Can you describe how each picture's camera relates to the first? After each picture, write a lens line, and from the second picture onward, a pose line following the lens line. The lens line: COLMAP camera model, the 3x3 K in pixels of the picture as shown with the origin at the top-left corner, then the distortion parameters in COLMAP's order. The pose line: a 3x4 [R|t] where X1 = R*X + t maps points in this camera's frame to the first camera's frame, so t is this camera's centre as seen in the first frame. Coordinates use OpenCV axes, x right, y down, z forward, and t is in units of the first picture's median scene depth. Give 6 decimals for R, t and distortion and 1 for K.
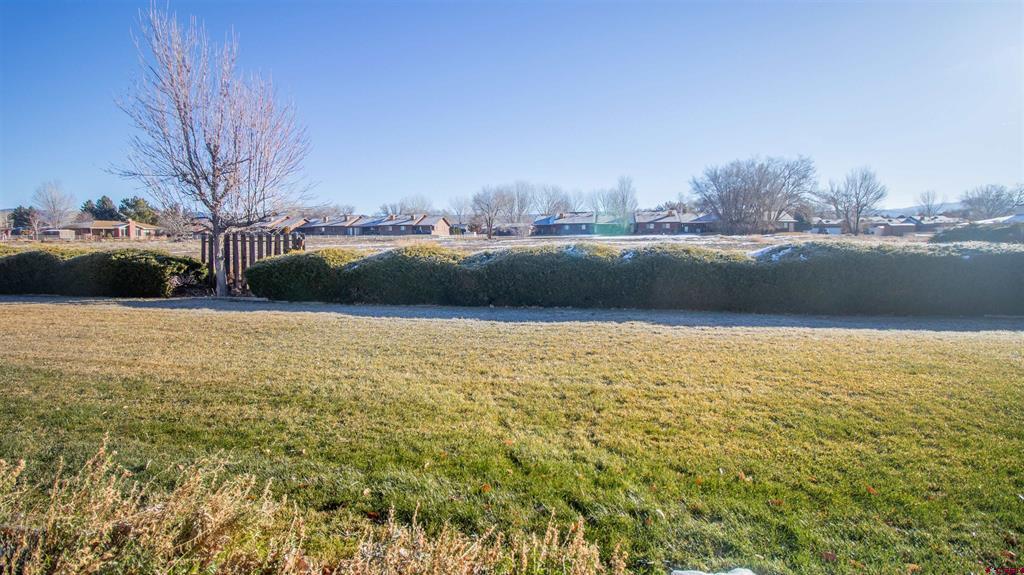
lens RADIAL K [[481.6, 0, 502.9], [0, 481.6, 283.8], [0, 0, 1]] dist [-0.010123, -0.007674]
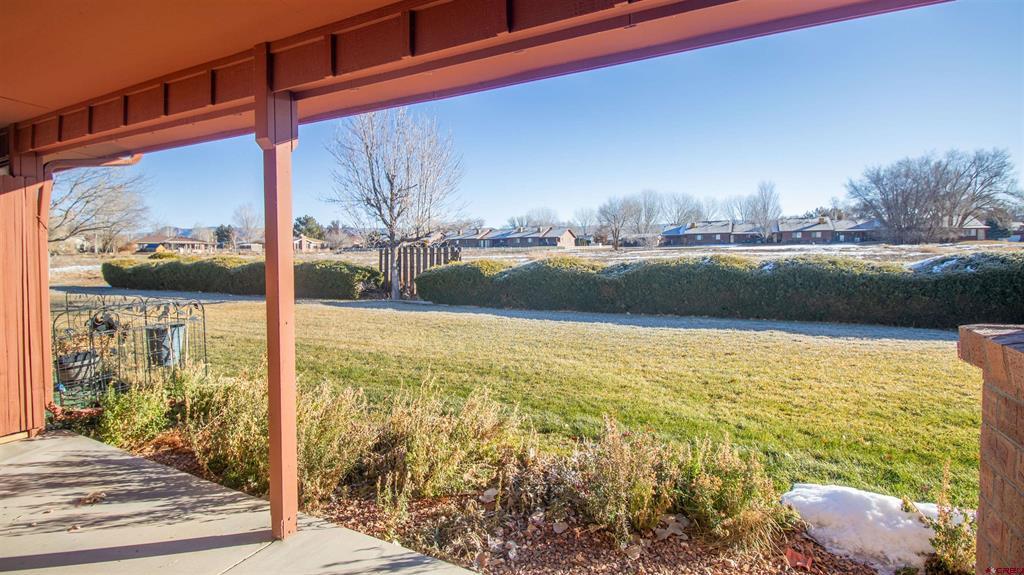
lens RADIAL K [[481.6, 0, 506.6], [0, 481.6, 271.1], [0, 0, 1]] dist [-0.010123, -0.007674]
pose [[0.969242, 0.005605, -0.246045, -0.022910], [-0.017826, 0.998713, -0.047474, 0.007827], [0.245463, 0.050399, 0.968095, -0.107358]]
